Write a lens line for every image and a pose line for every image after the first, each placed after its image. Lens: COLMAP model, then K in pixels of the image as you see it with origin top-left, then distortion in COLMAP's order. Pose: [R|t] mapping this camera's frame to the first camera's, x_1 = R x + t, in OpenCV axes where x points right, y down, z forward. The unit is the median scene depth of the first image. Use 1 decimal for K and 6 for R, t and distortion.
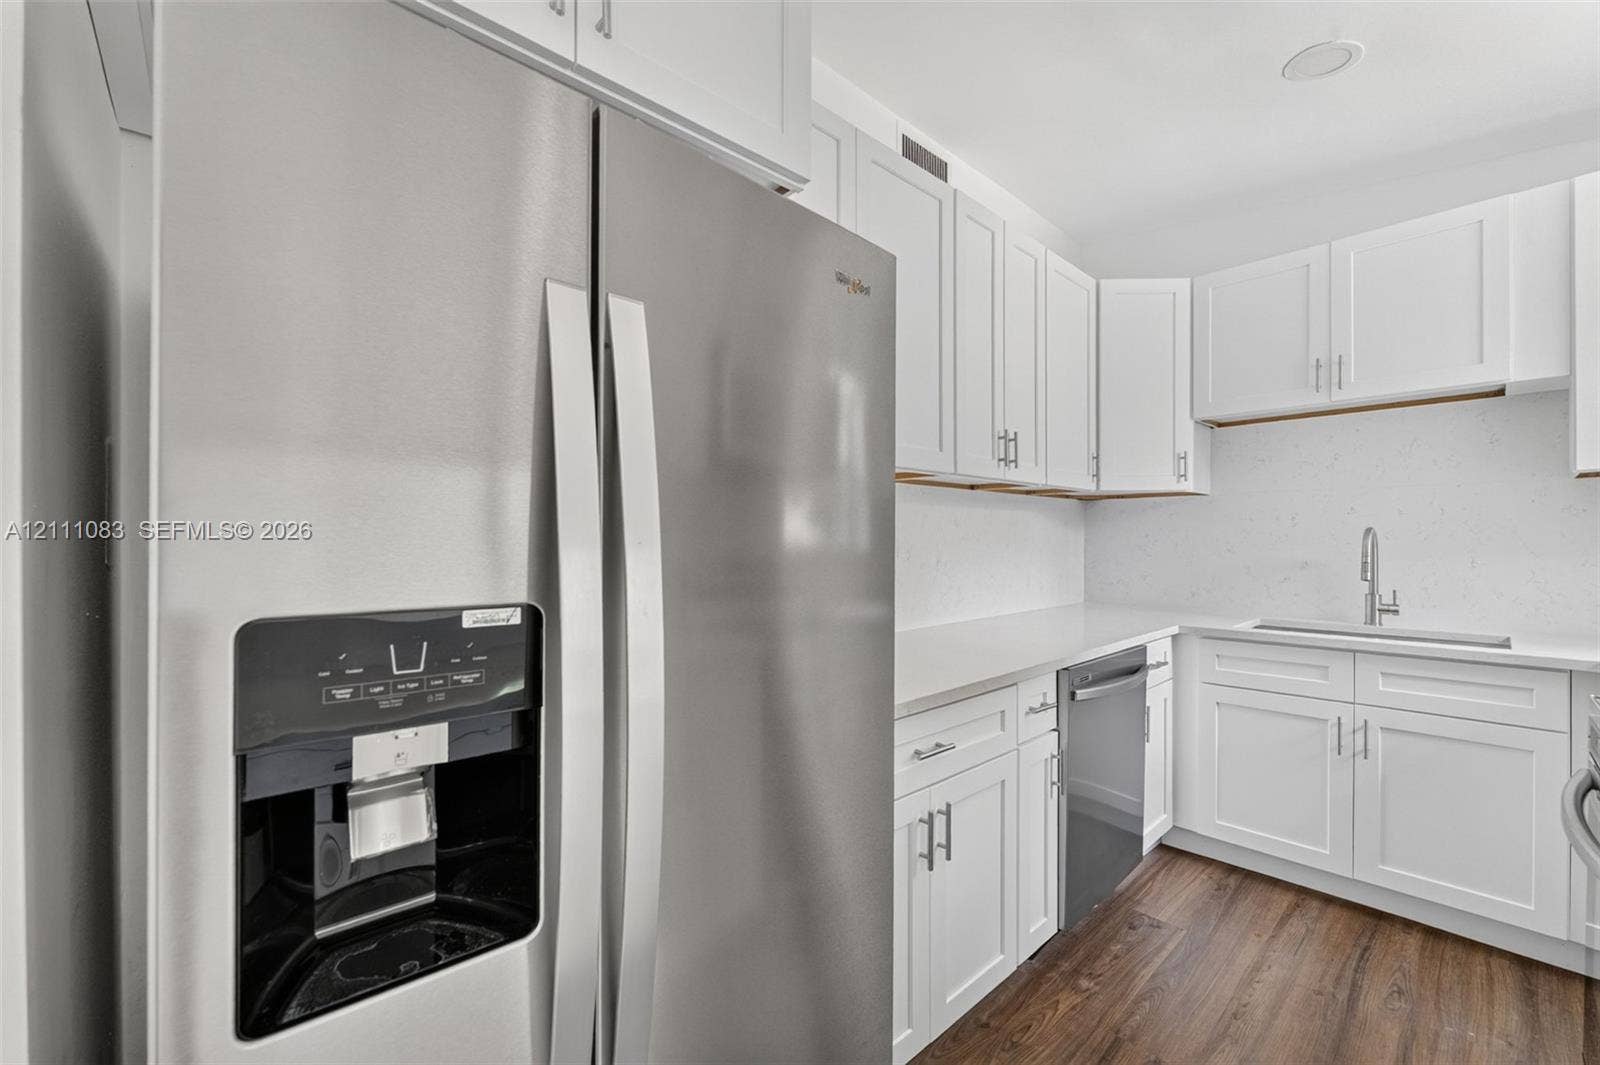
lens RADIAL K [[640.1, 0, 795.2], [0, 640.1, 536.3], [0, 0, 1]] dist [-0.001765, -0.000142]
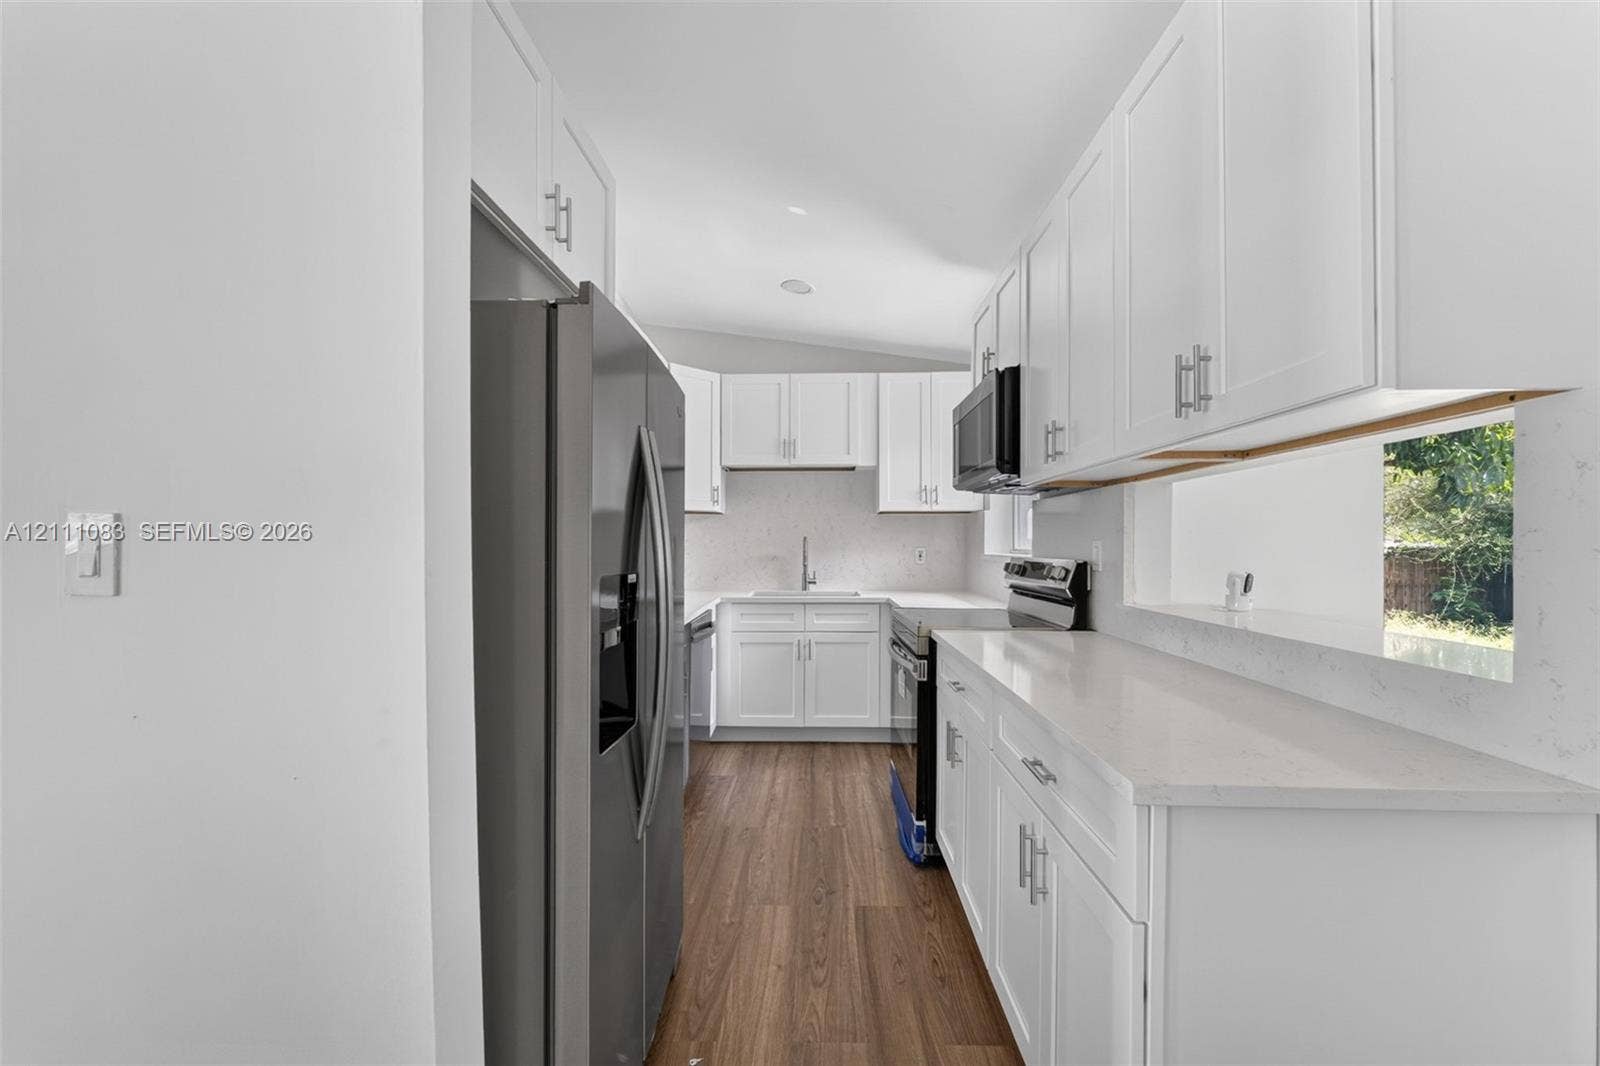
lens RADIAL K [[640.1, 0, 788.9], [0, 640.1, 537.3], [0, 0, 1]] dist [-0.001765, -0.000142]
pose [[0.702418, 0.005819, 0.711741, -0.476220], [-0.002368, 0.999980, -0.005839, -0.000632], [-0.711761, 0.002416, 0.702418, -0.269418]]
